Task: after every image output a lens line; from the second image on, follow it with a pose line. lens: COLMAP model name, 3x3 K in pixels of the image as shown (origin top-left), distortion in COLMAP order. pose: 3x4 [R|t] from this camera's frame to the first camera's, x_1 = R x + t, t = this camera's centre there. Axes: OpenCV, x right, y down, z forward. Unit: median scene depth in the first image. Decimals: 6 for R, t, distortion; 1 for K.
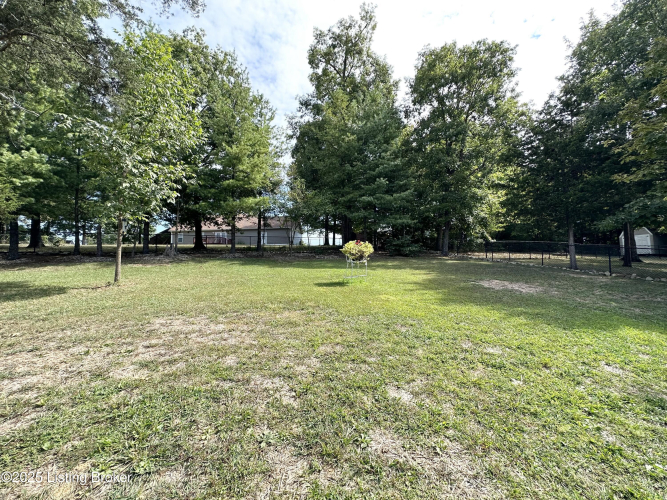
lens RADIAL K [[271.8, 0, 334.1], [0, 271.8, 251.6], [0, 0, 1]] dist [-0.001337, 0.000510]
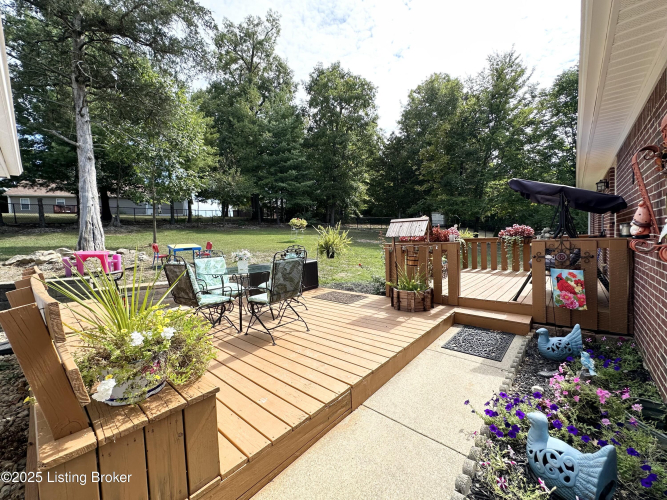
lens RADIAL K [[271.8, 0, 334.1], [0, 271.8, 250.5], [0, 0, 1]] dist [-0.001337, 0.000510]
pose [[0.907916, -0.034021, 0.417769, -0.191534], [-0.010113, 0.994632, 0.102976, -0.006057], [-0.419030, -0.097719, 0.902698, -0.319639]]
